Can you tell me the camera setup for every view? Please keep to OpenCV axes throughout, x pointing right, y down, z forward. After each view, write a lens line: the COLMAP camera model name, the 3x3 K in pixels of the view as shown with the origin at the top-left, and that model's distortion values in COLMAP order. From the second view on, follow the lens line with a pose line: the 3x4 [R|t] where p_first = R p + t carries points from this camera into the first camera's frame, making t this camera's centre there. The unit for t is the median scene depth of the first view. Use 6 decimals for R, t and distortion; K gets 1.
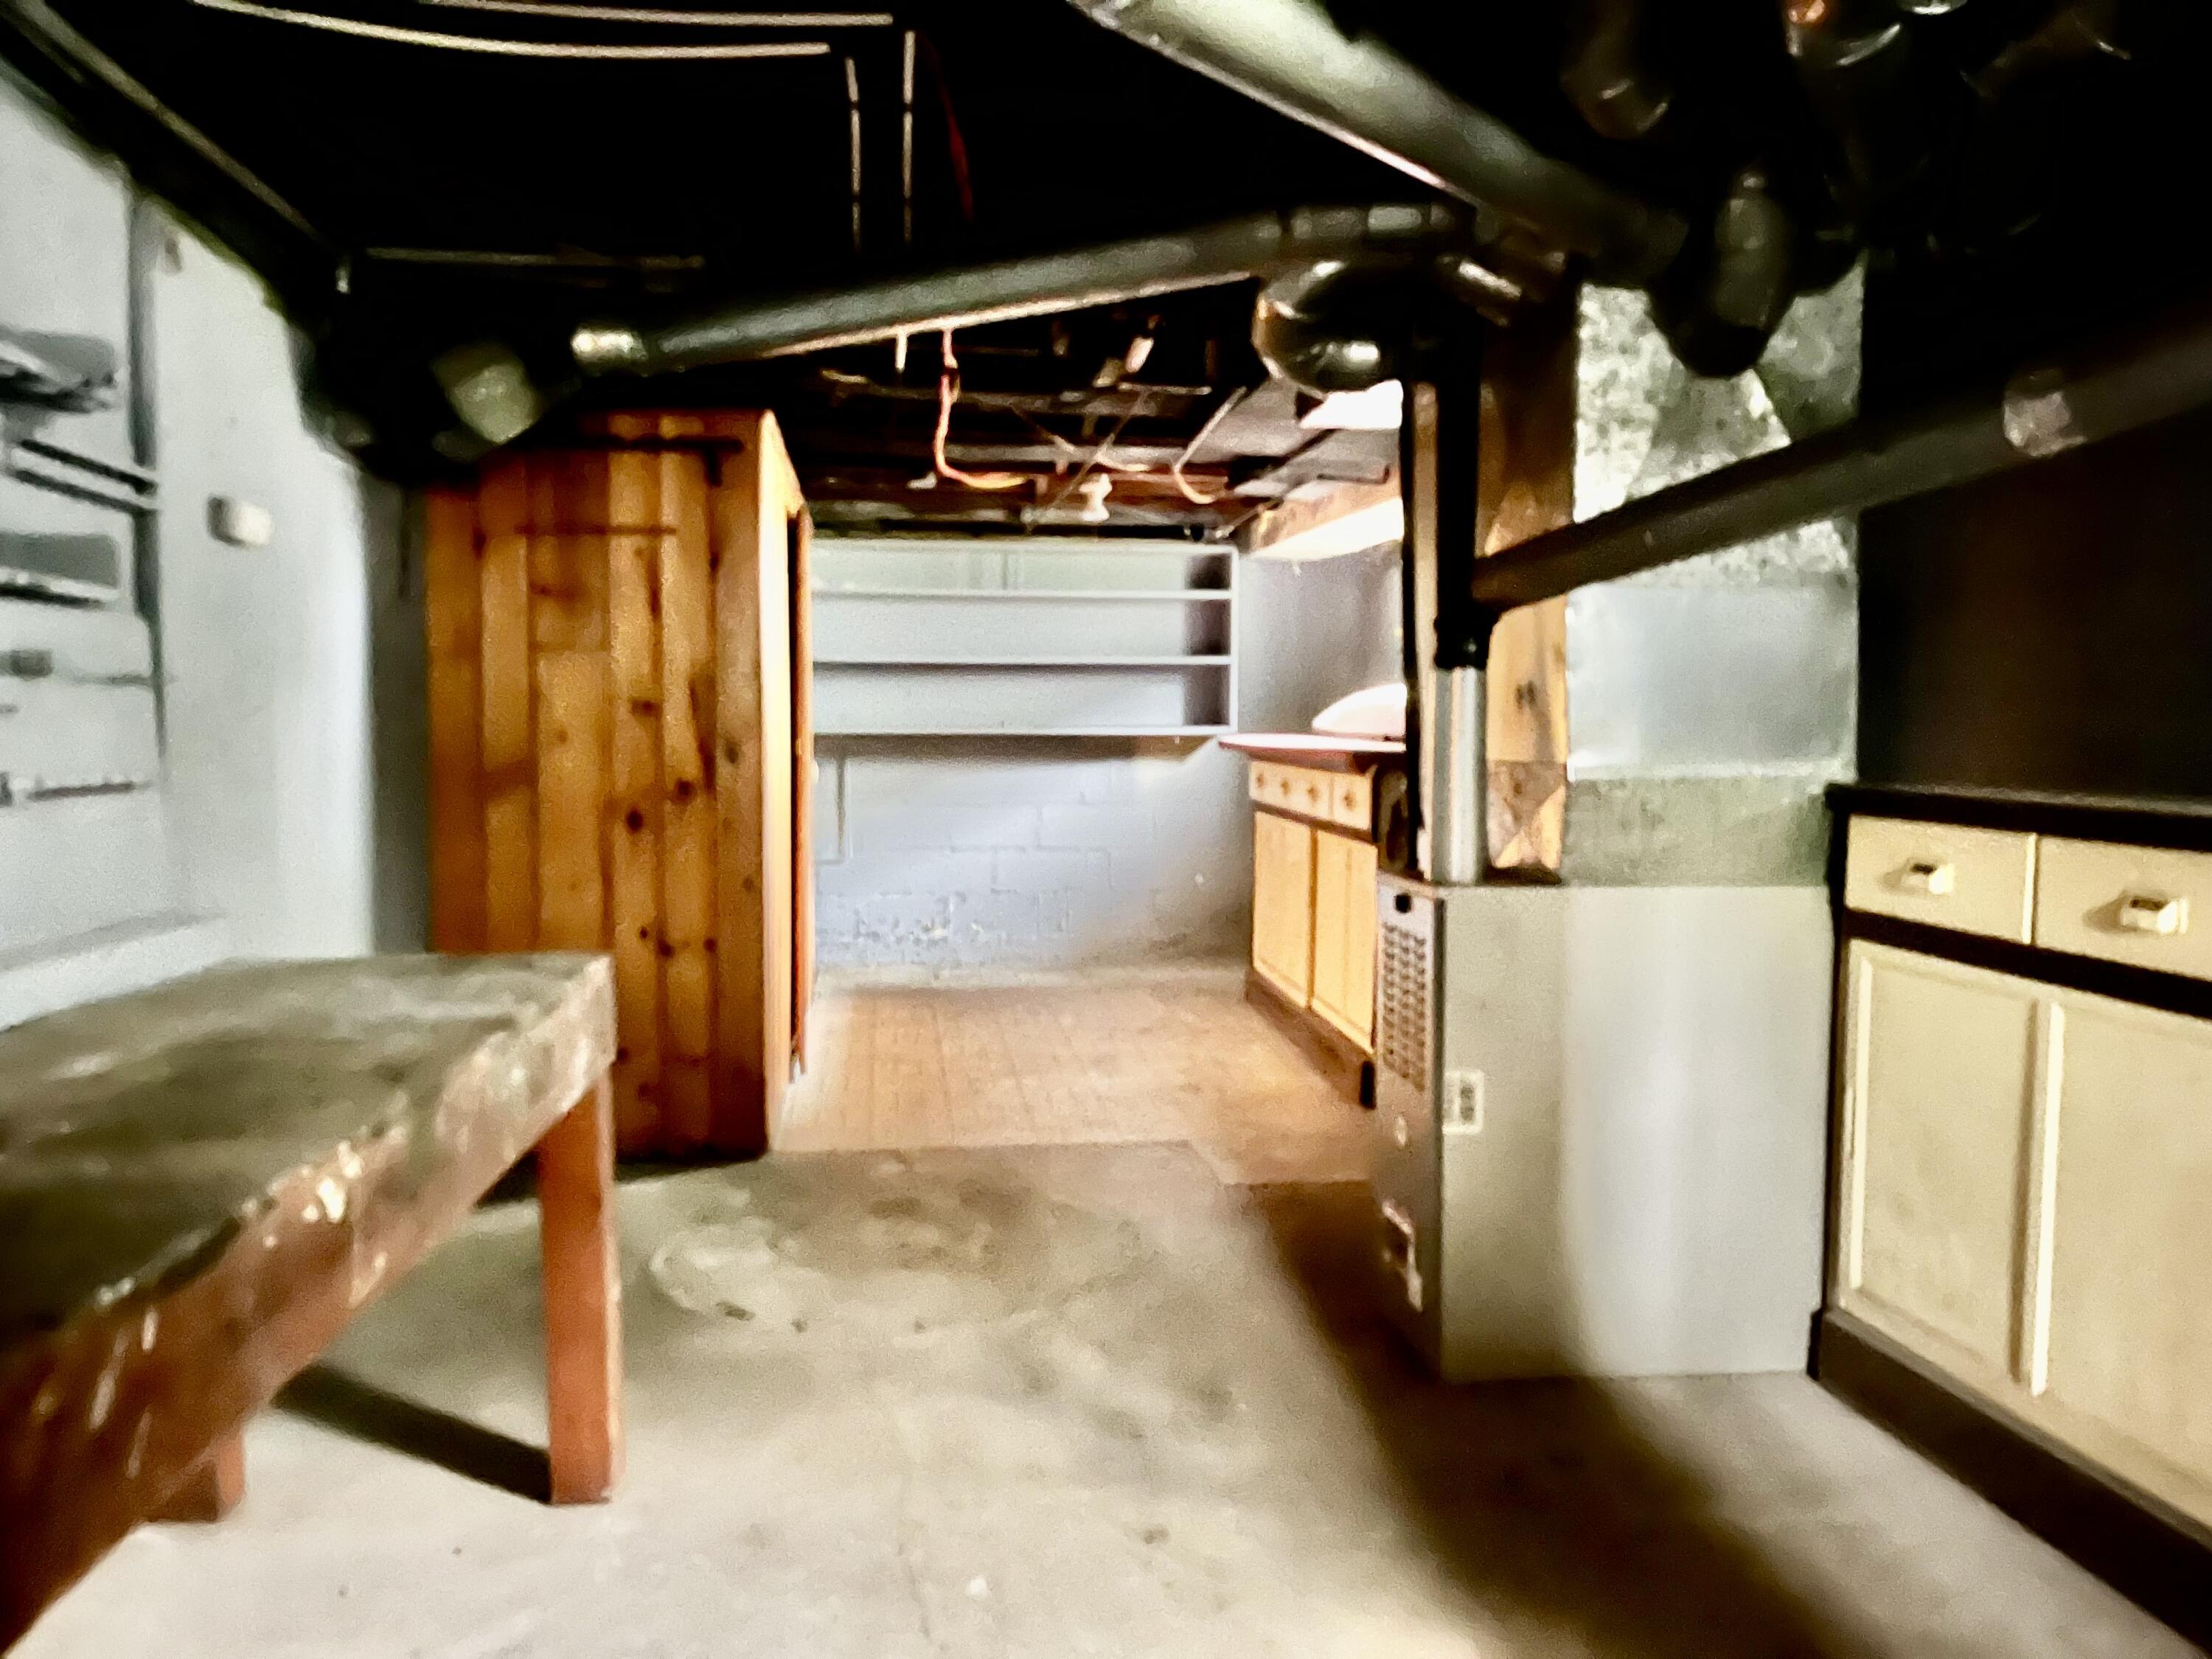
lens RADIAL K [[1686.3, 0, 1106.0], [0, 1686.3, 829.5], [0, 0, 1]] dist [0.054964, -0.070121]
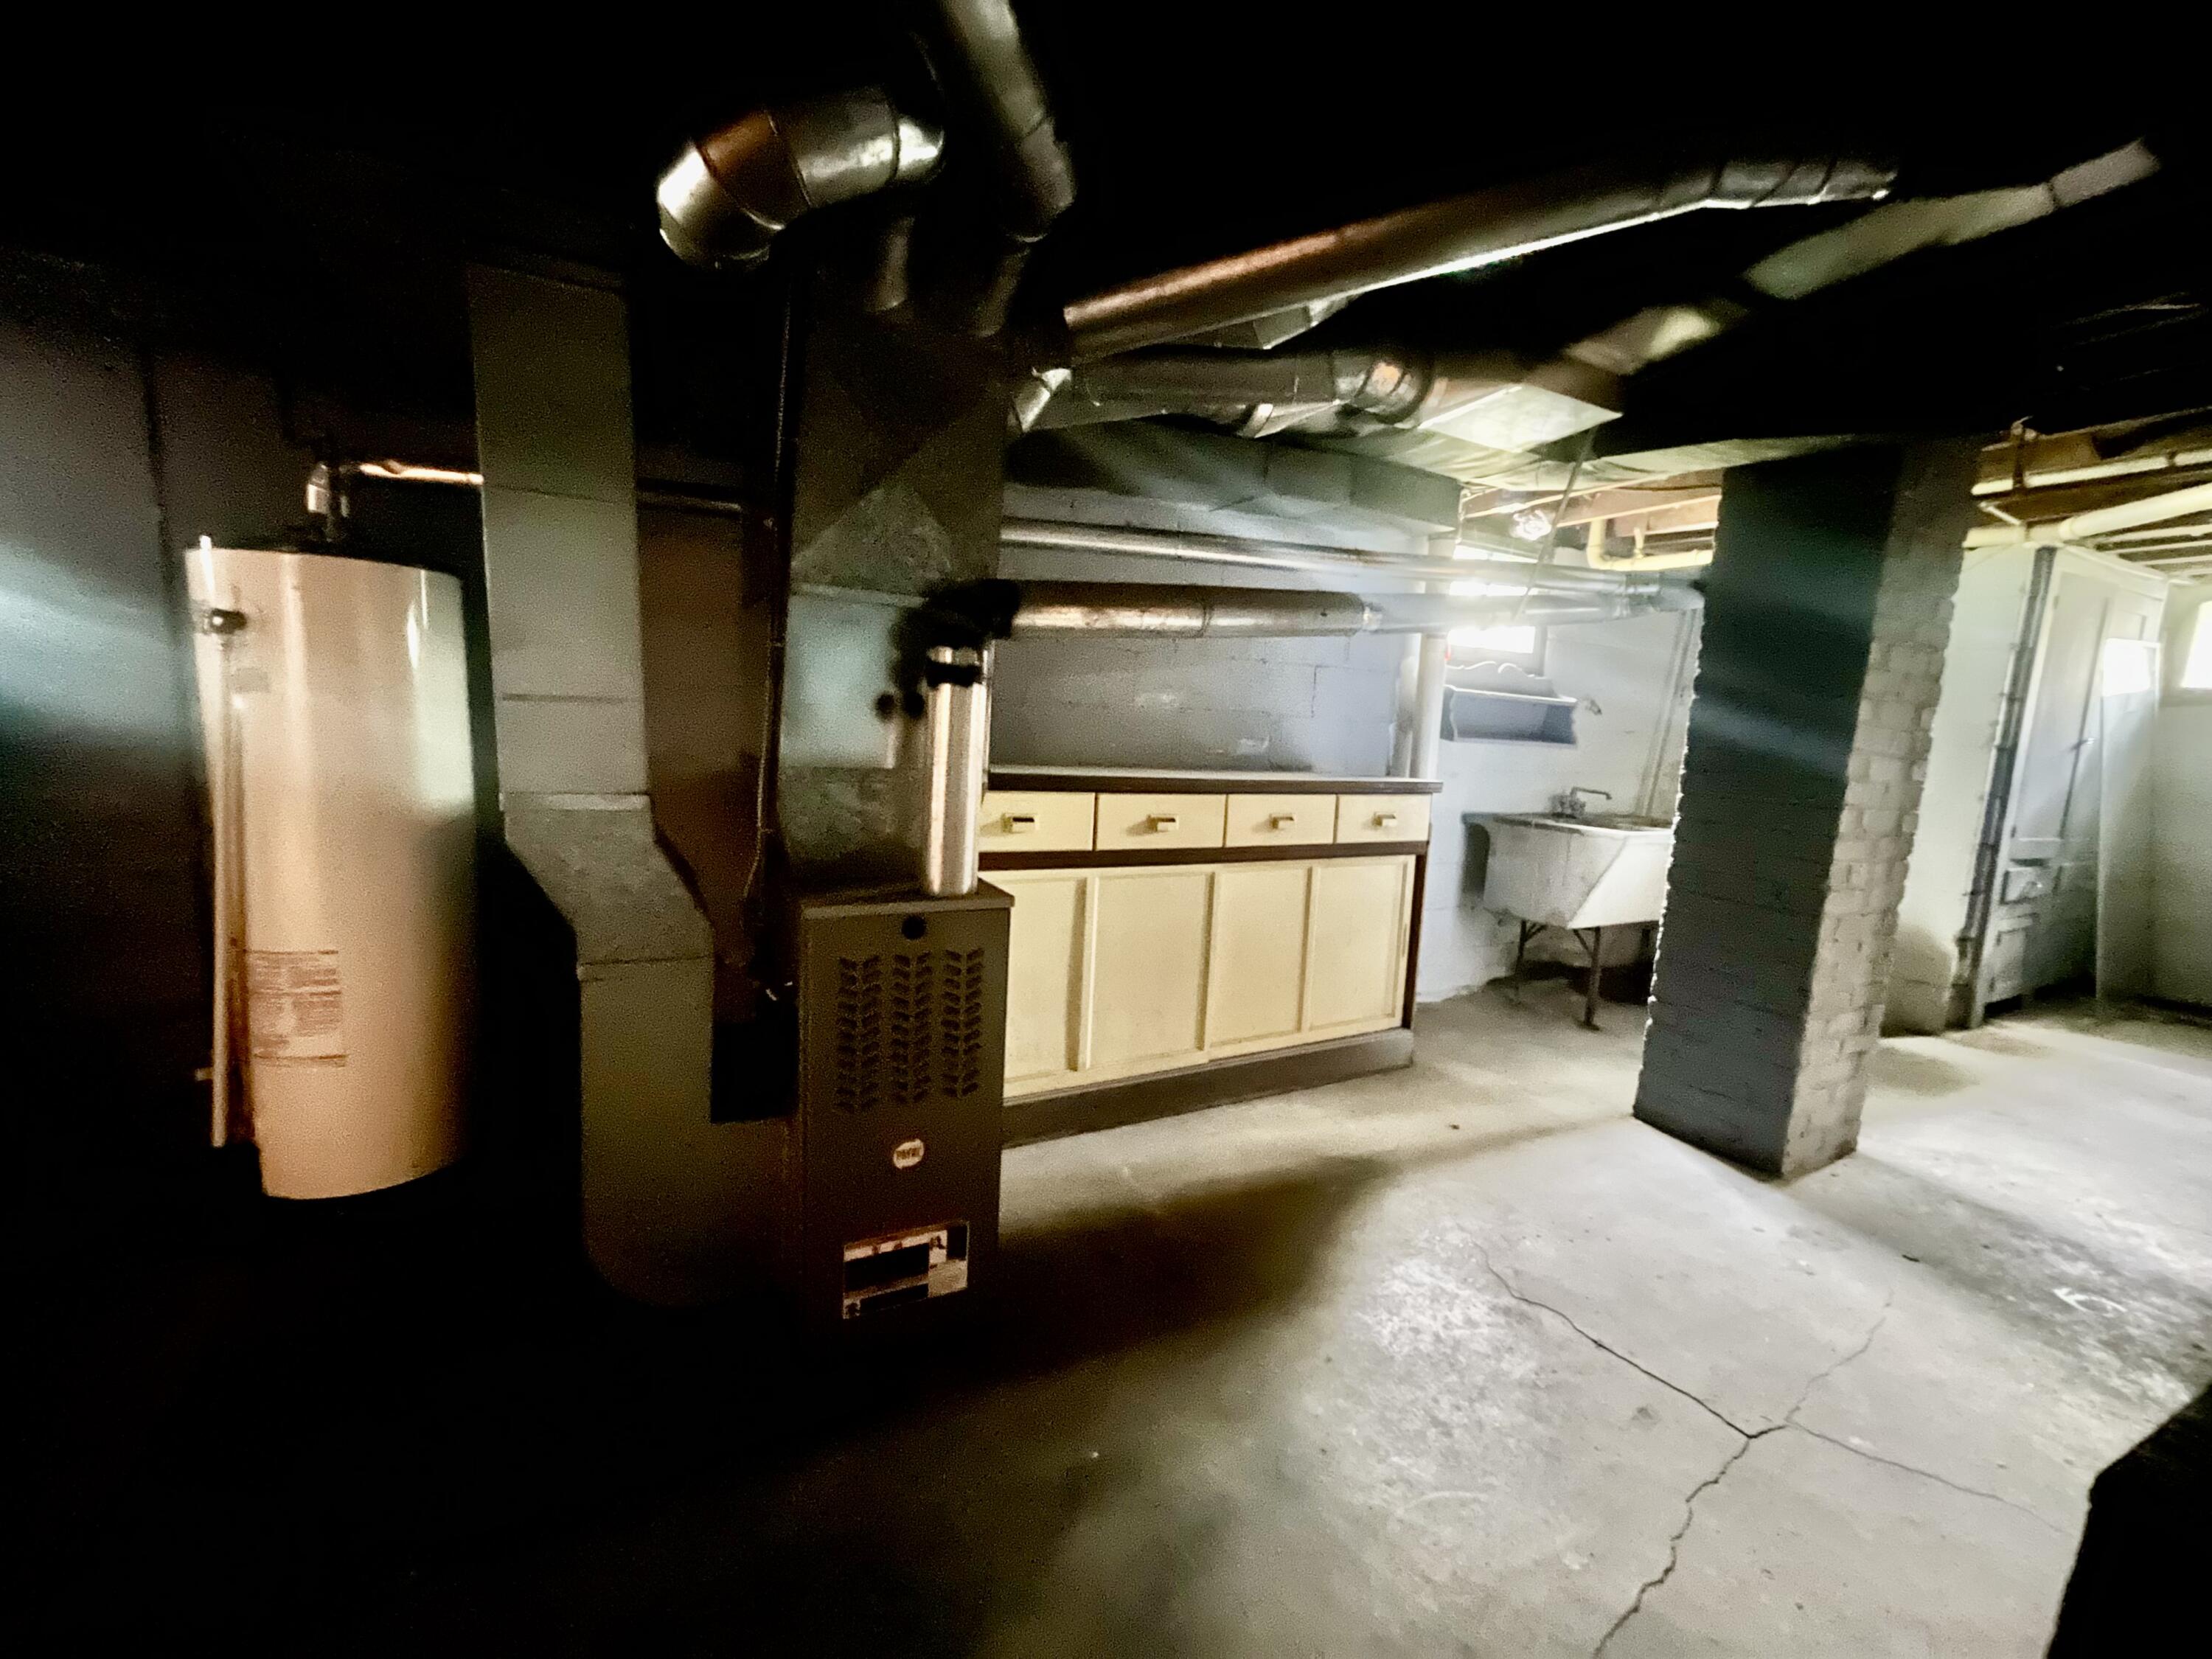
lens RADIAL K [[883.6, 0, 1107.3], [0, 883.6, 844.3], [0, 0, 1]] dist [-0.003352, -0.000017]
pose [[-0.291126, -0.164364, 0.942460, -0.375025], [0.007391, 0.984715, 0.174016, -0.105671], [-0.956656, 0.057627, -0.285461, 1.228083]]
